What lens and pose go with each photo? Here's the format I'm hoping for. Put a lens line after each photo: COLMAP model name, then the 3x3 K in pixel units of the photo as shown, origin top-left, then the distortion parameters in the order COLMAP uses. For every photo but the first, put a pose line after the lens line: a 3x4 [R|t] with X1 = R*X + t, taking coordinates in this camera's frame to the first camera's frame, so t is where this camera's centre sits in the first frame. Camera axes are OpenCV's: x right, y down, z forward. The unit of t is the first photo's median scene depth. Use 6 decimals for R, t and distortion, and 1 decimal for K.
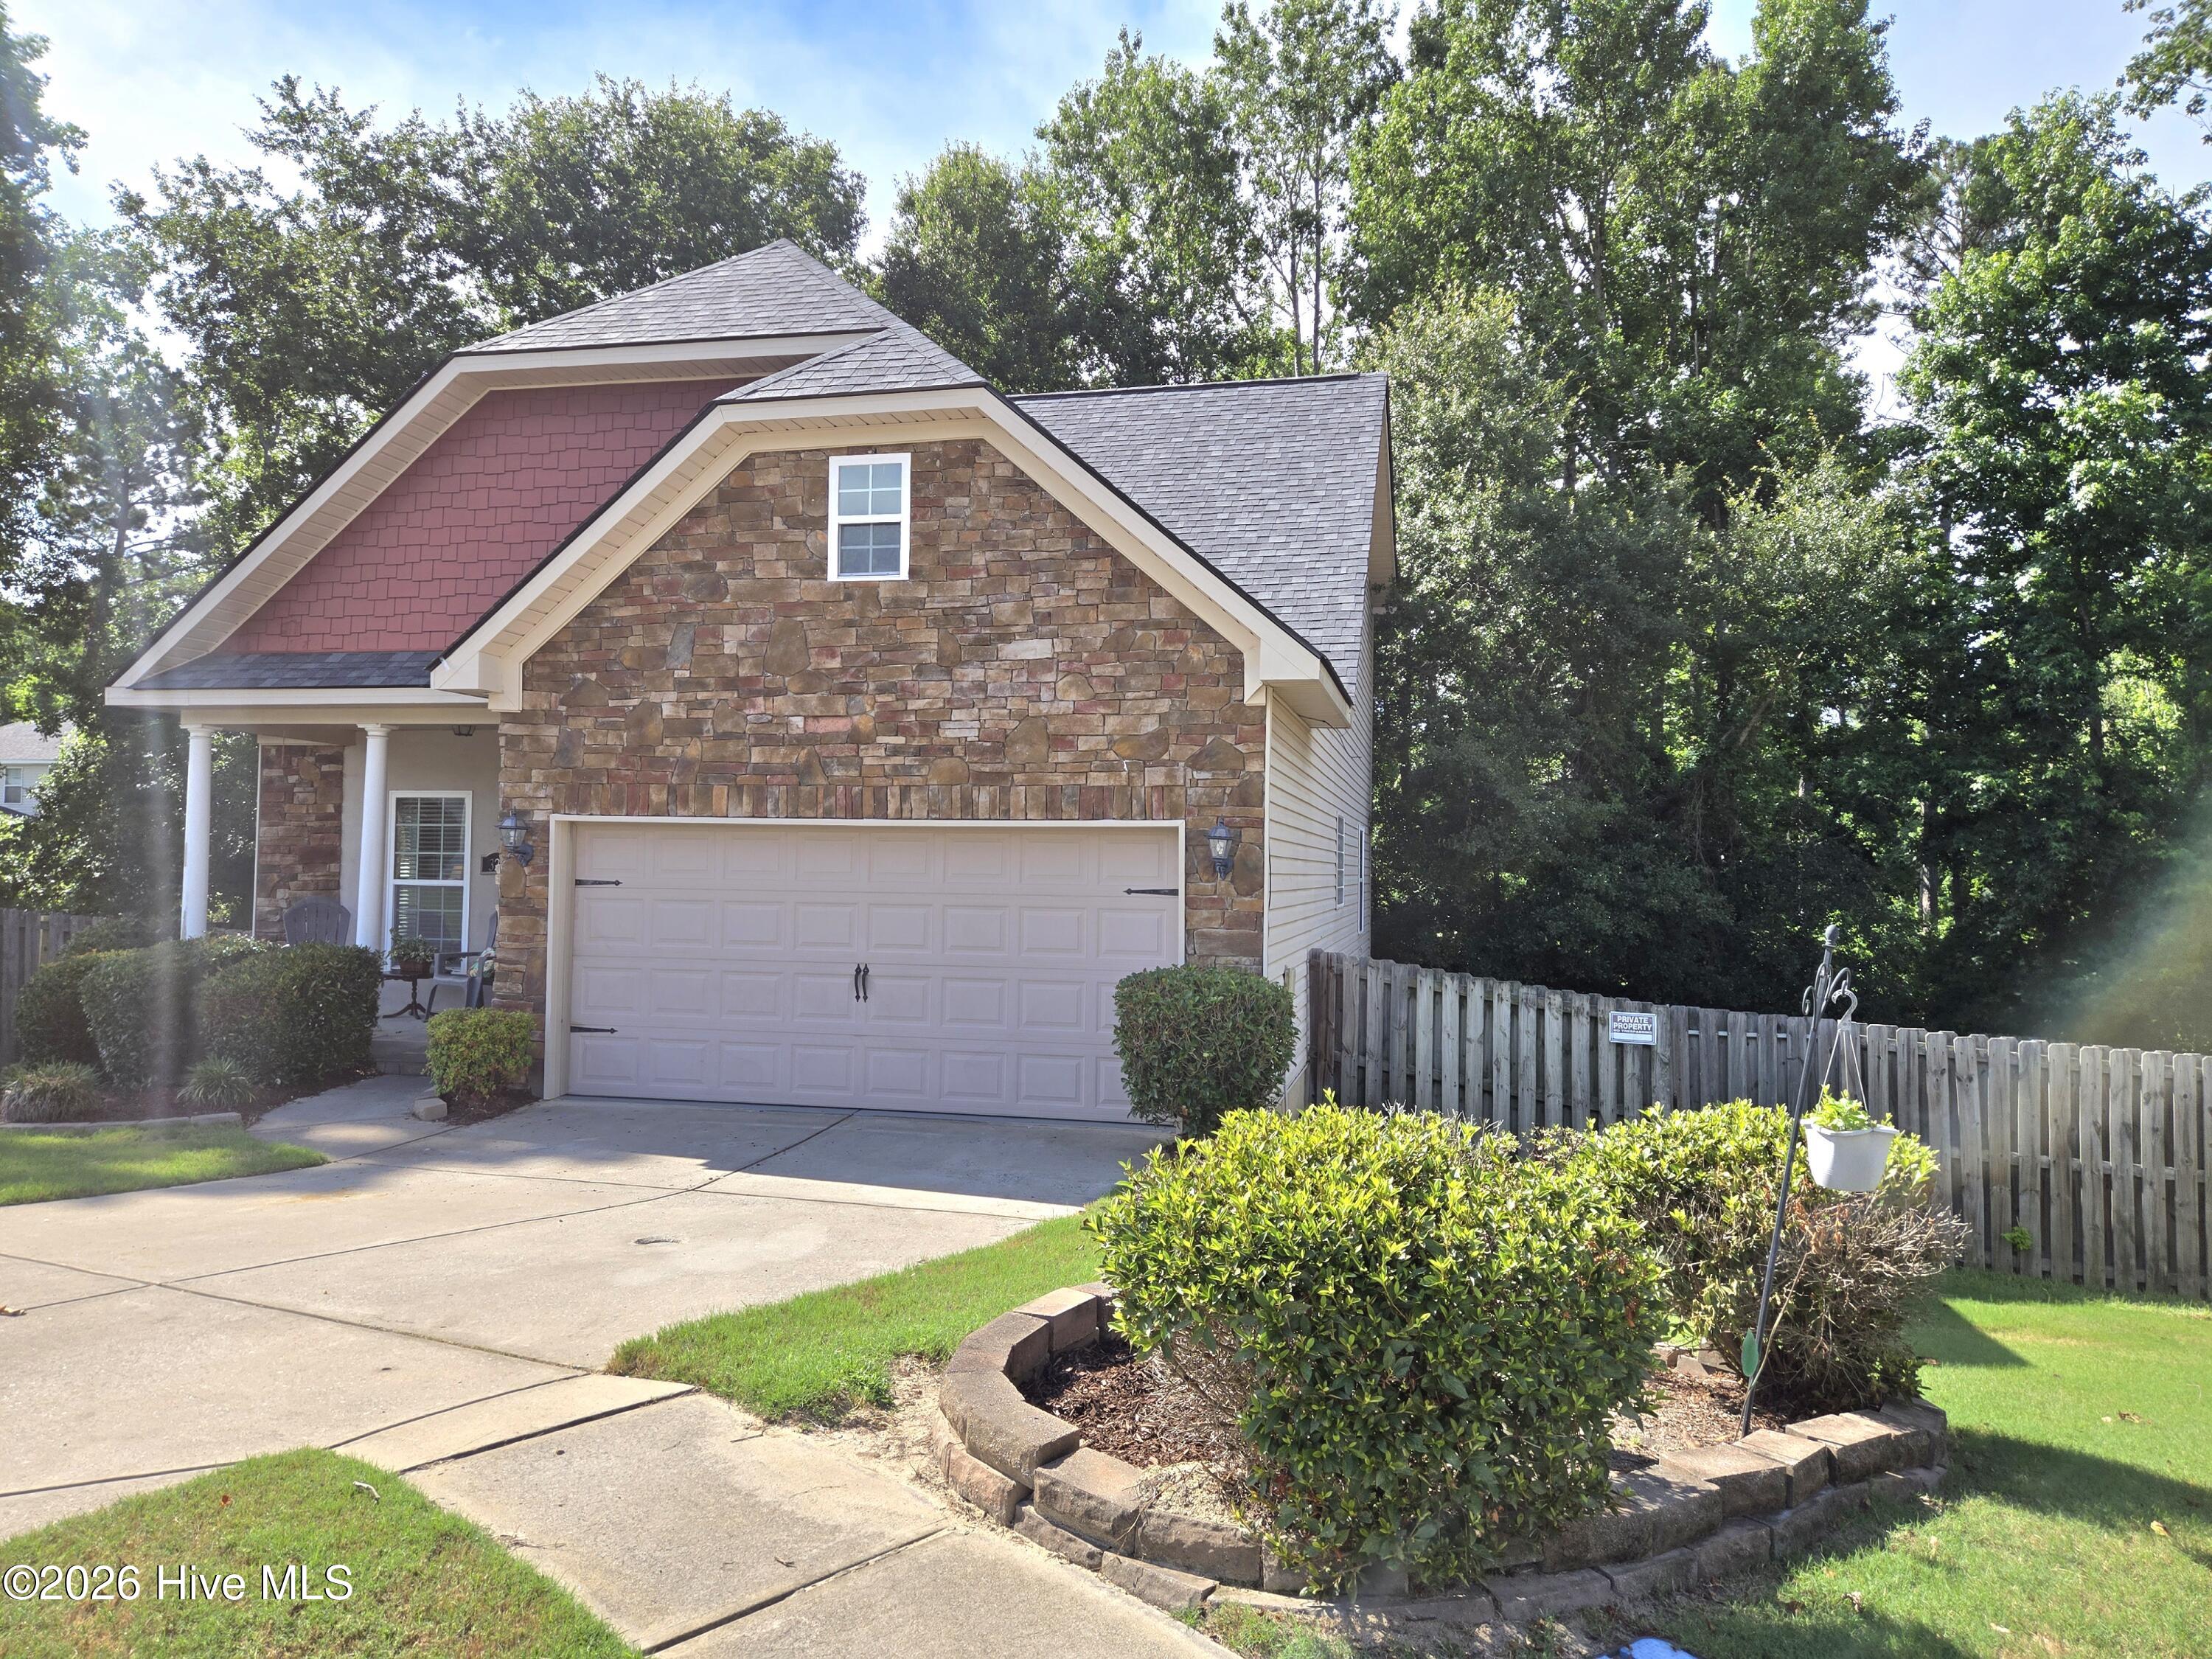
lens RADIAL K [[1455.6, 0, 1094.0], [0, 1455.6, 819.6], [0, 0, 1]] dist [0.078214, -0.068134]
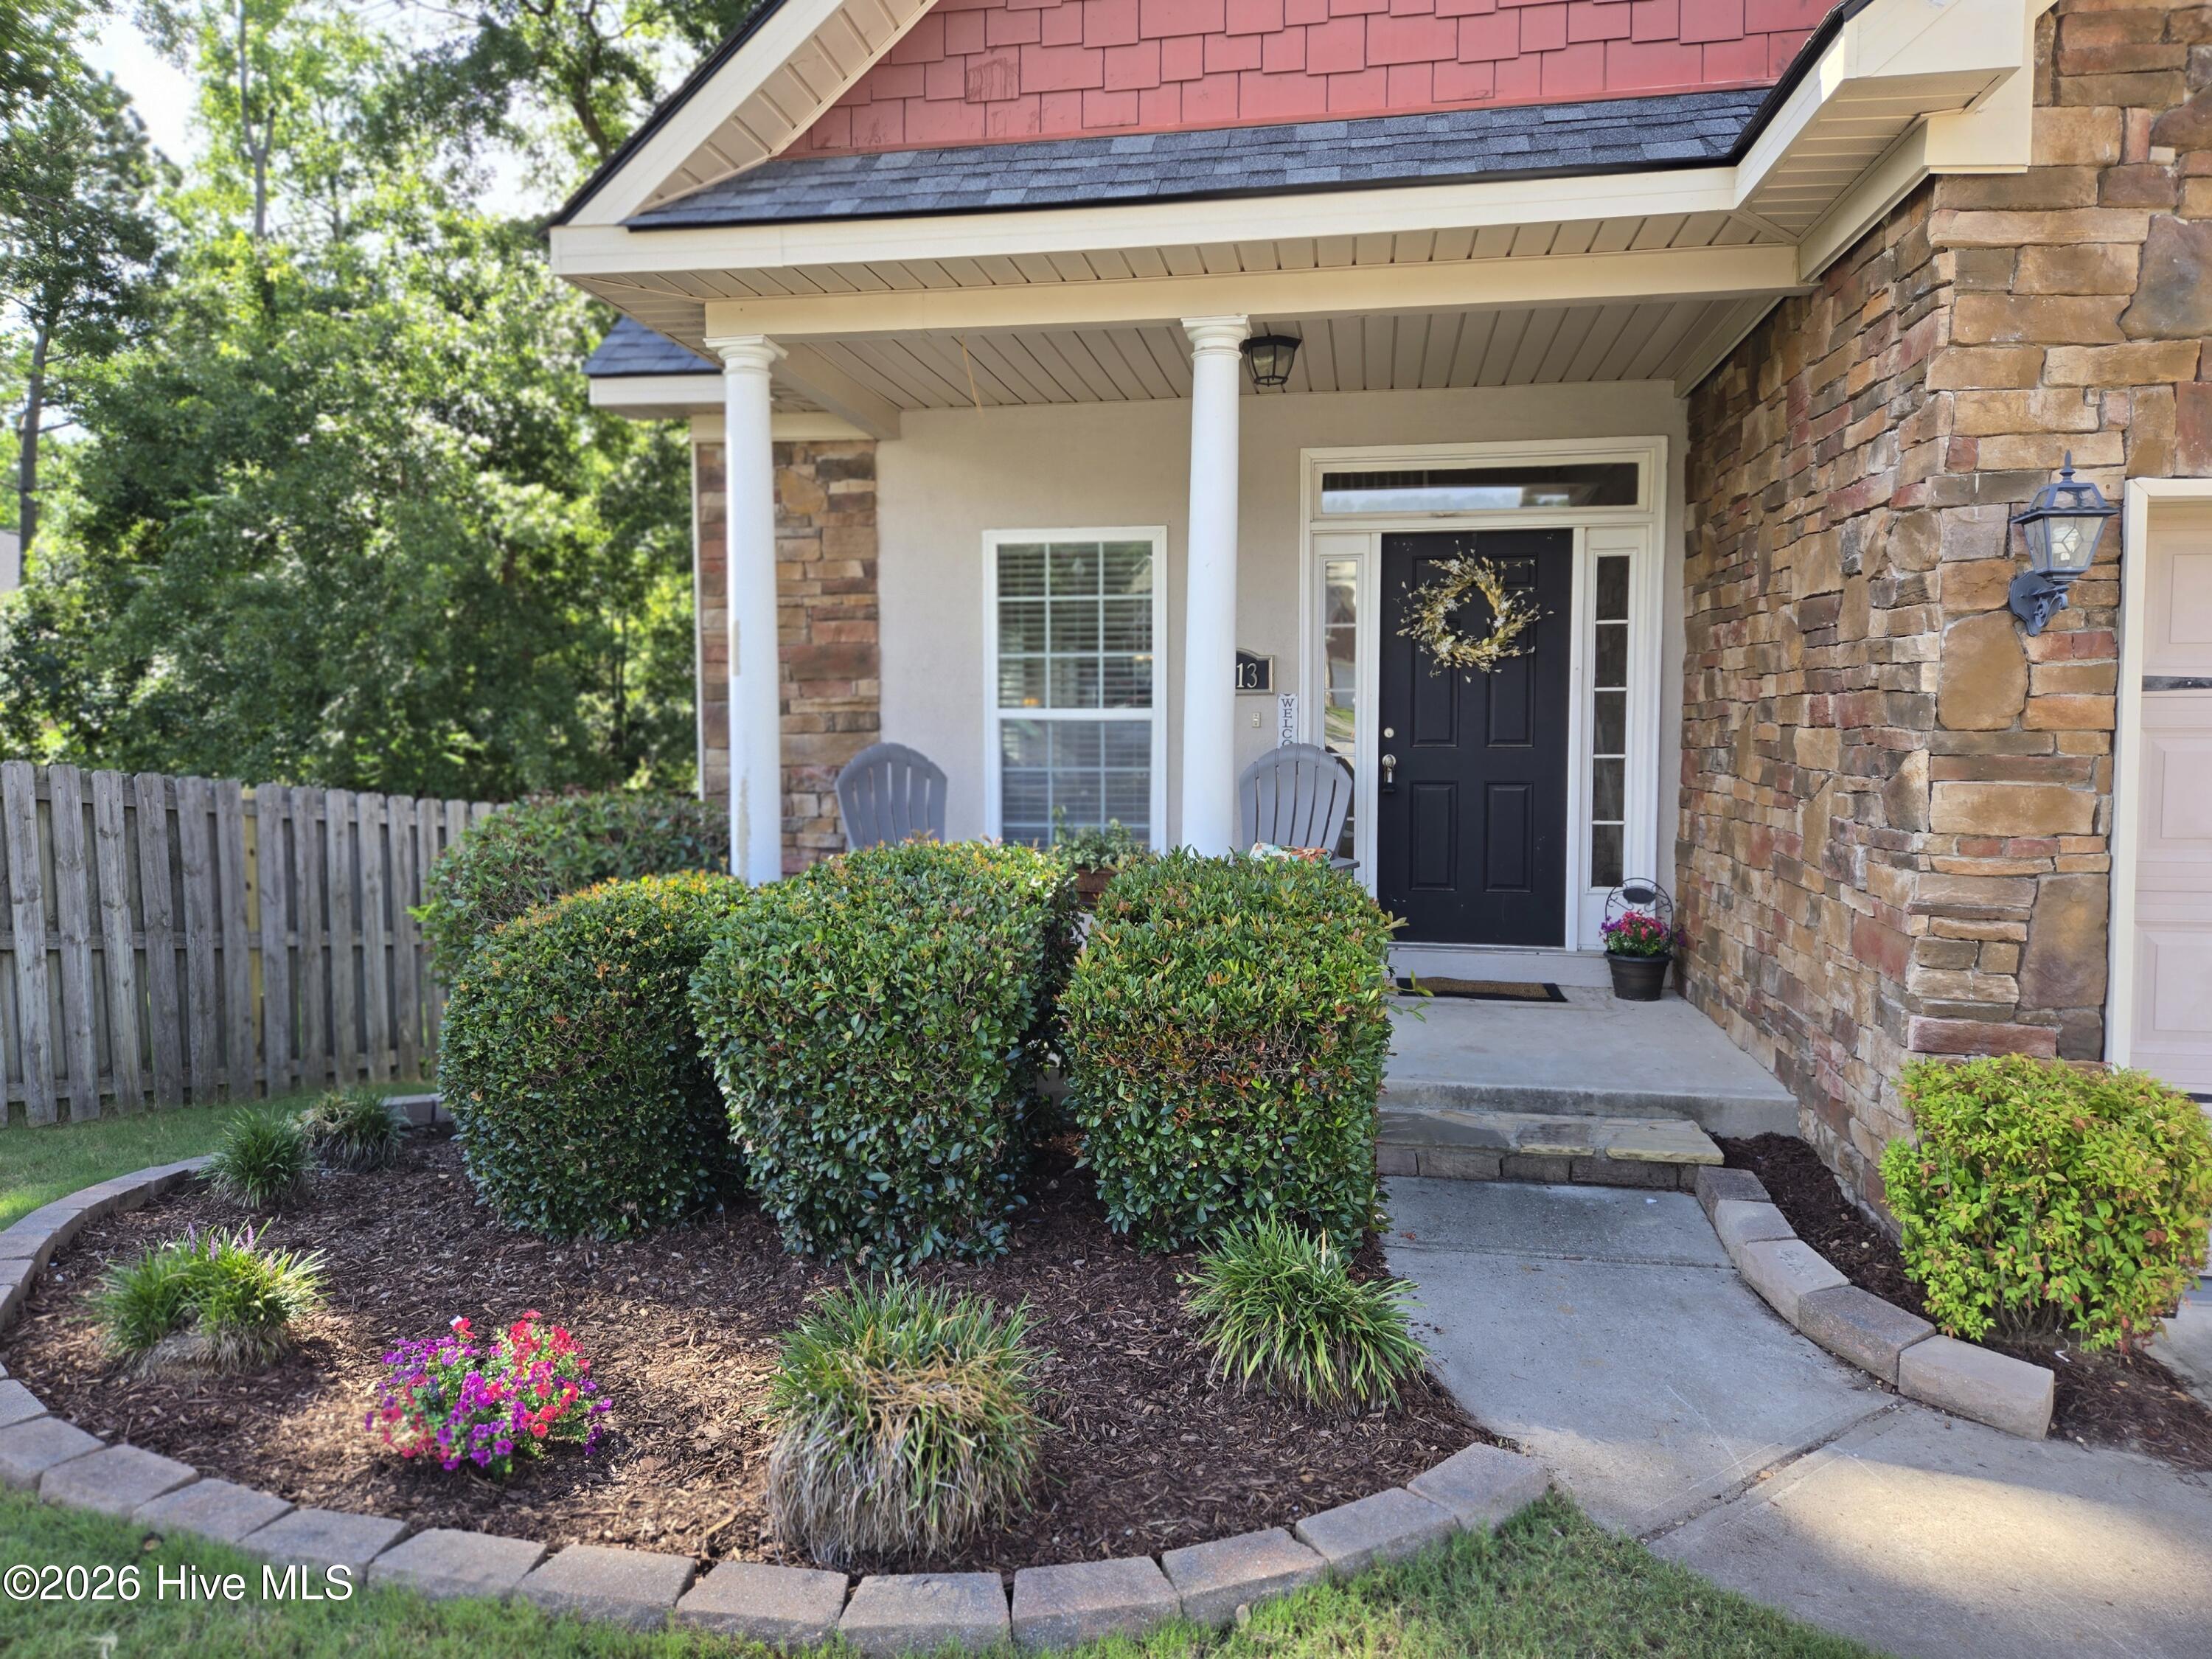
lens RADIAL K [[1455.6, 0, 1094.0], [0, 1455.6, 819.6], [0, 0, 1]] dist [0.078214, -0.068134]
pose [[0.998450, -0.019413, 0.052161, -0.644684], [0.013791, 0.994264, 0.106059, 0.035539], [-0.053920, -0.105175, 0.992991, 0.687483]]
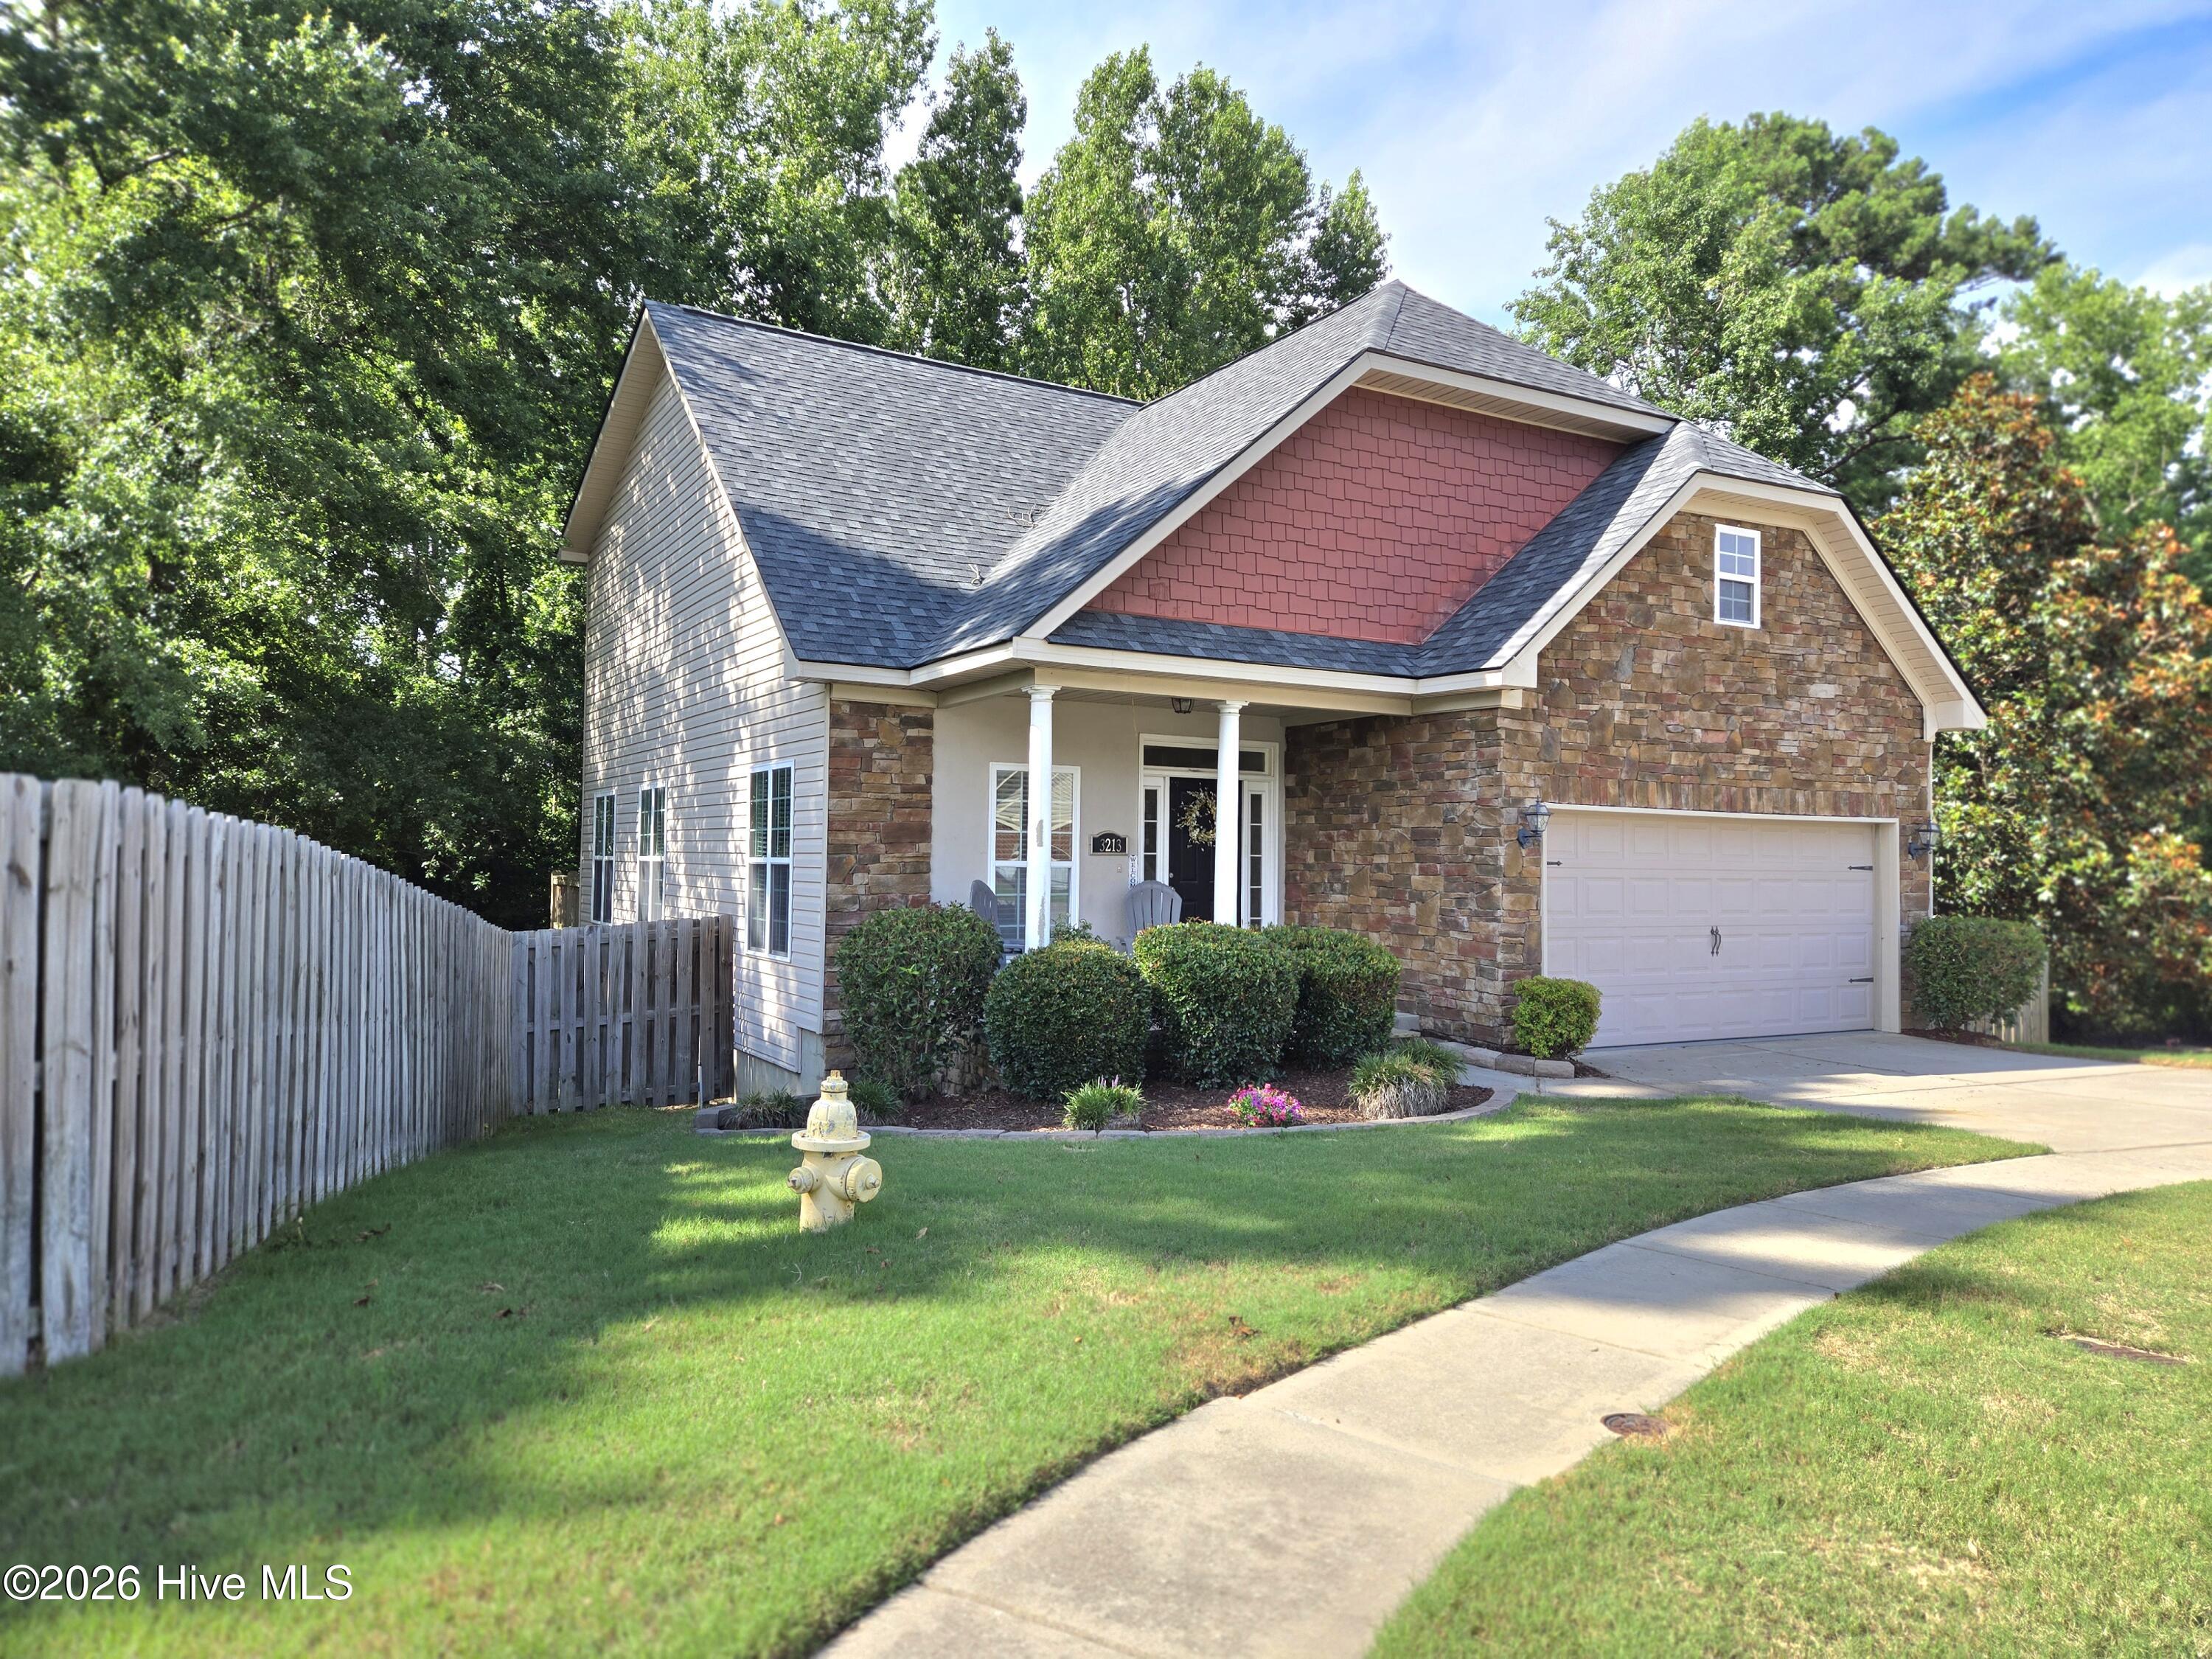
lens RADIAL K [[1455.6, 0, 1094.0], [0, 1455.6, 819.6], [0, 0, 1]] dist [0.078214, -0.068134]
pose [[0.738428, 0.013277, 0.674202, -1.418494], [-0.024641, 0.999670, 0.007302, 0.010007], [-0.673882, -0.022005, 0.738511, 0.417341]]
